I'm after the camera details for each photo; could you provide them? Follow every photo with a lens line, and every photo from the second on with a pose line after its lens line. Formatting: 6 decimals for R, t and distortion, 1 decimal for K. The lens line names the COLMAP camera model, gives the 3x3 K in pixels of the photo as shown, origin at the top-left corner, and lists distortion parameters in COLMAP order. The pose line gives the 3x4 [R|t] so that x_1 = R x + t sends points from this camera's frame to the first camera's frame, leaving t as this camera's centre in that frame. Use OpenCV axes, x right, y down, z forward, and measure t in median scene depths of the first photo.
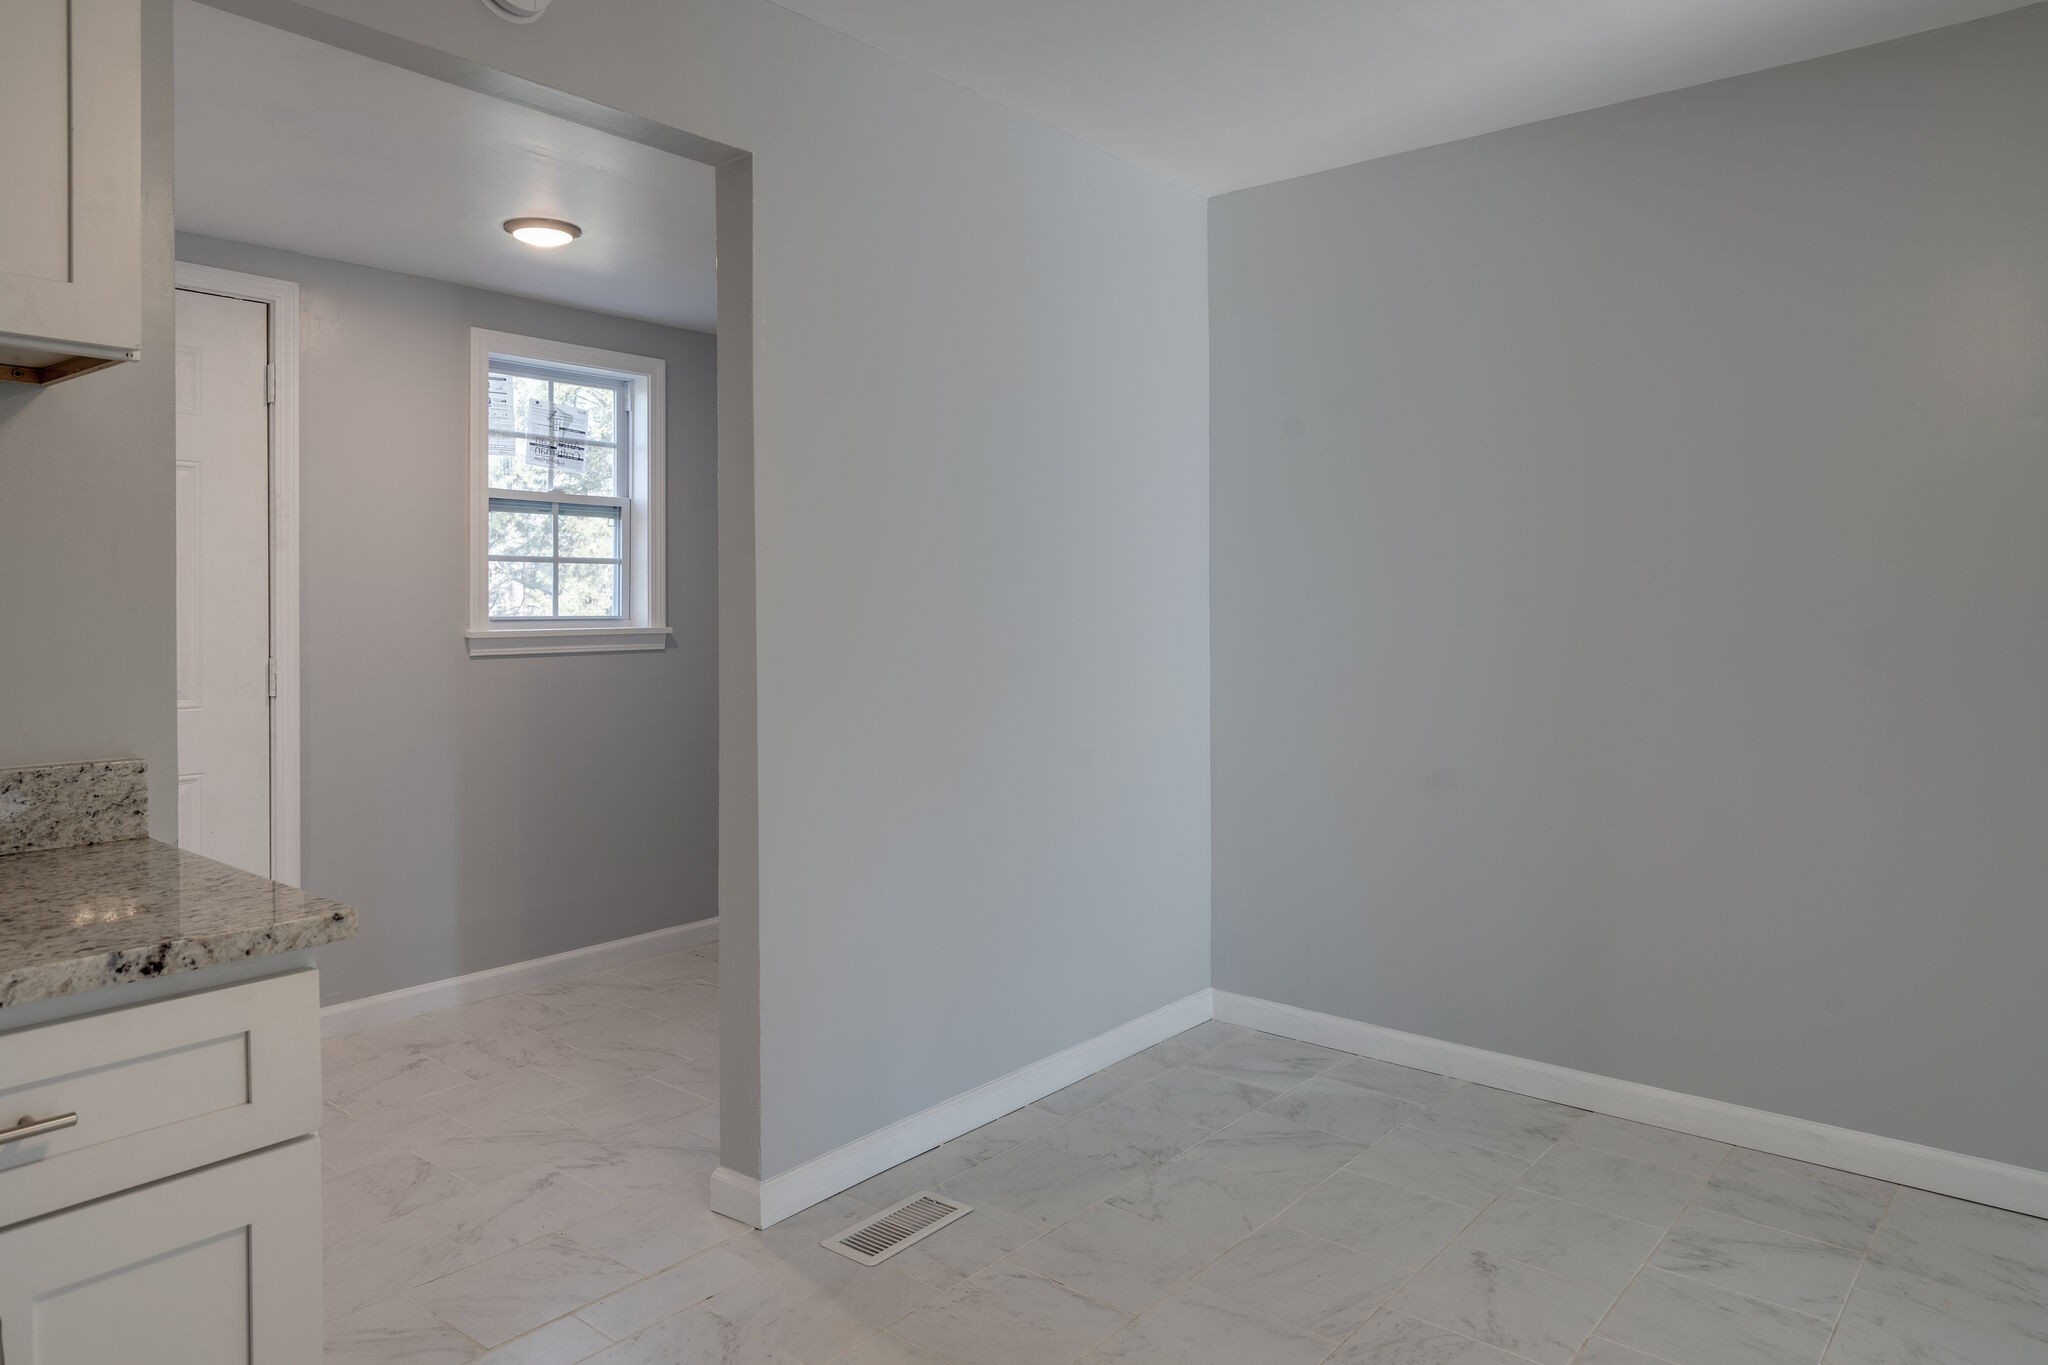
lens RADIAL K [[1307.3, 0, 1025.4], [0, 1307.3, 643.8], [0, 0, 1]] dist [0.002453, 0.000670]
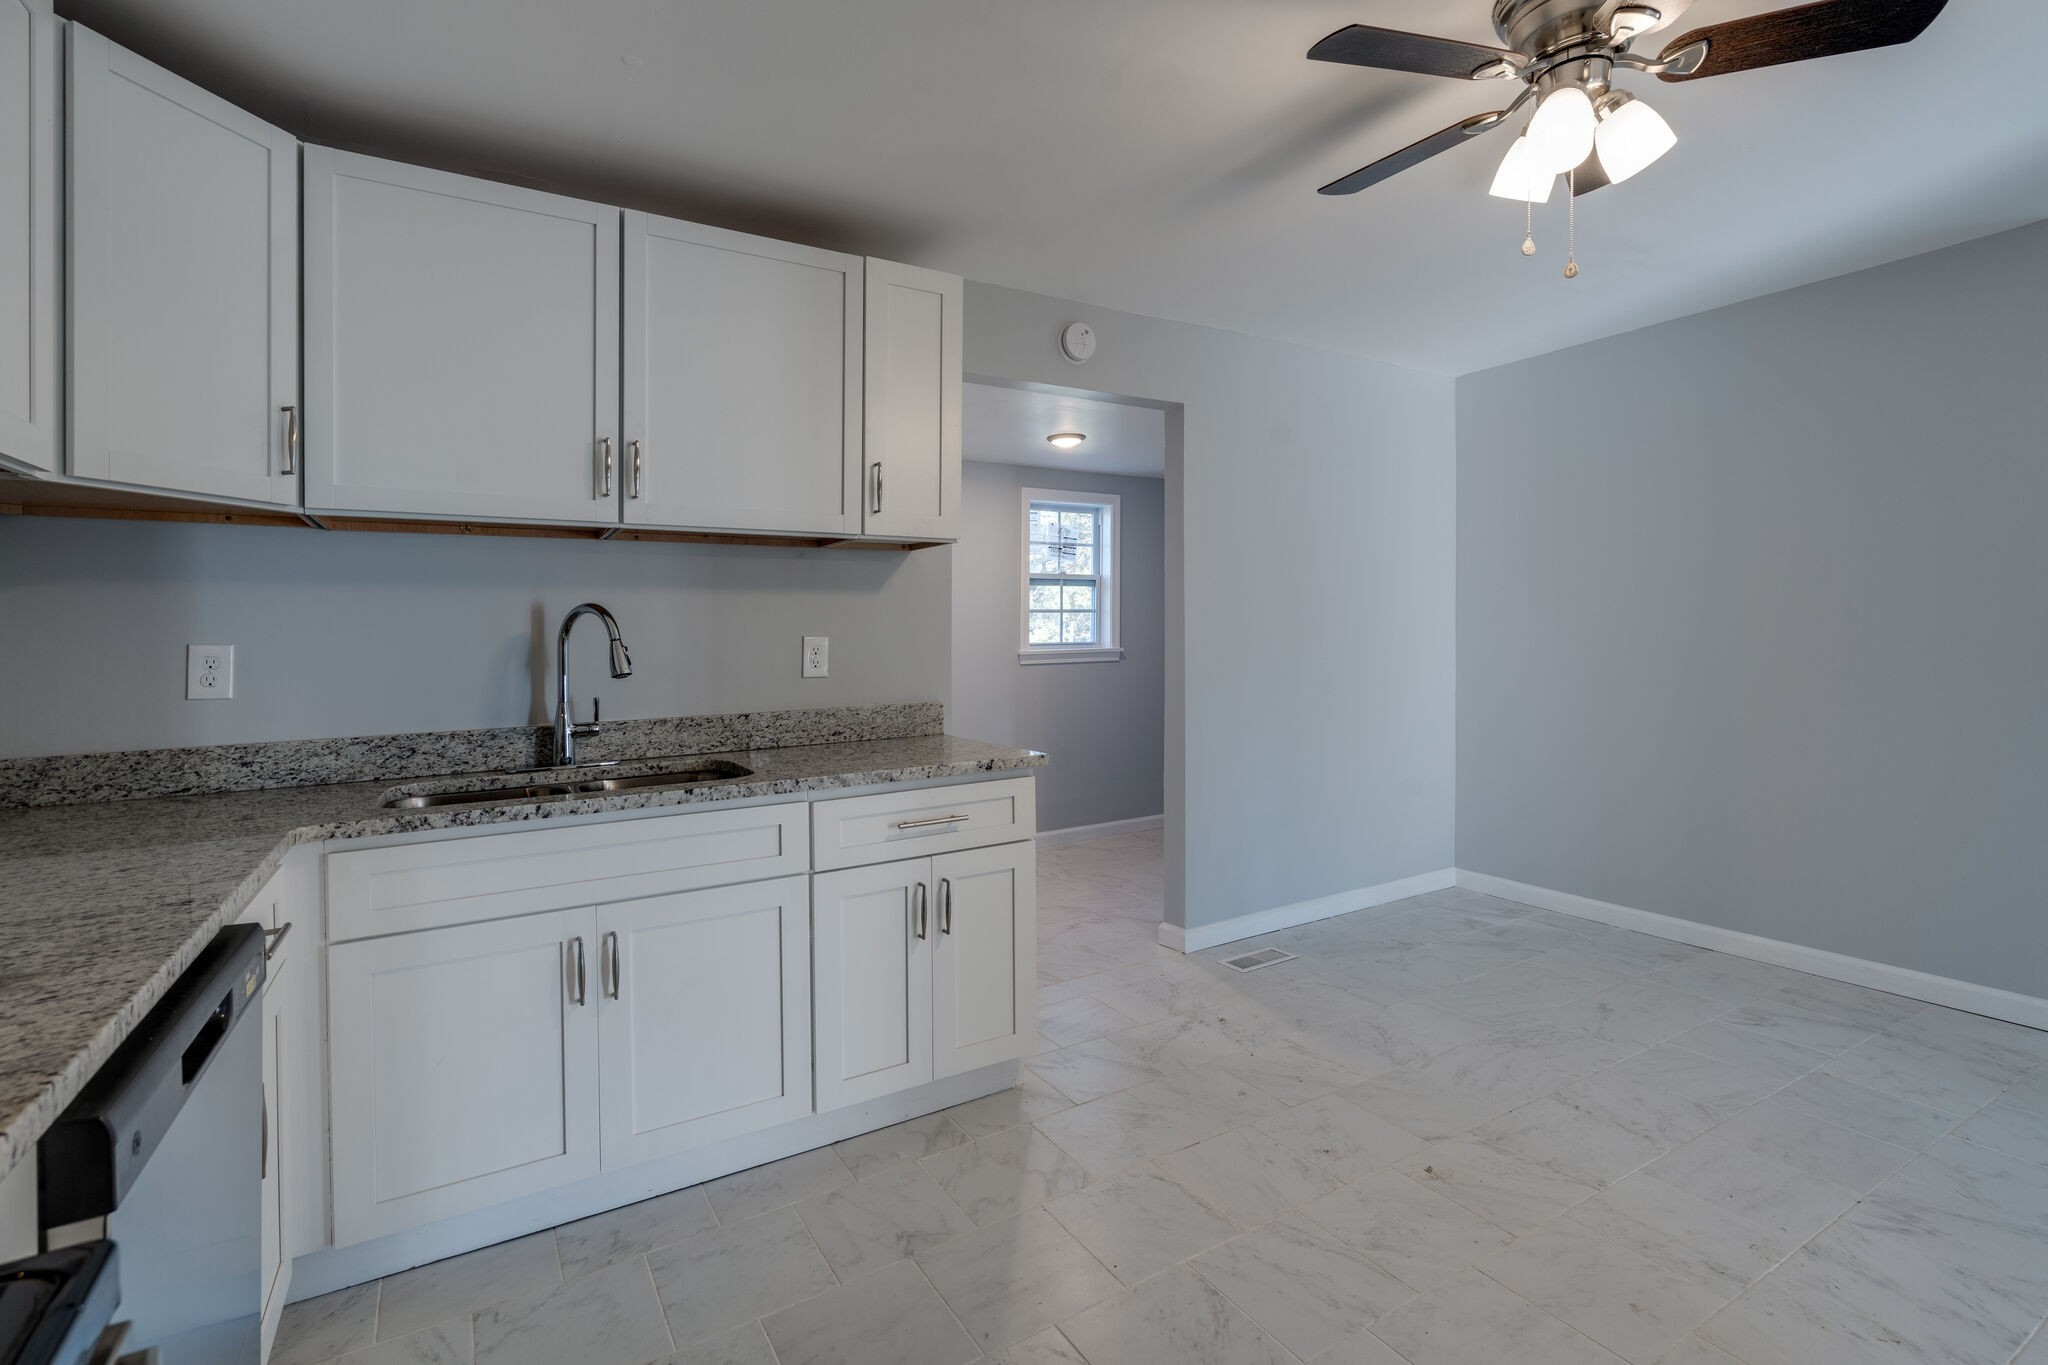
lens RADIAL K [[903.4, 0, 1026.1], [0, 903.4, 699.6], [0, 0, 1]] dist [0.002507, 0.000348]
pose [[0.942126, 0.008769, -0.335144, 0.019360], [0.005609, 0.999106, 0.041909, 0.007550], [0.335212, -0.041364, 0.941234, -0.277611]]
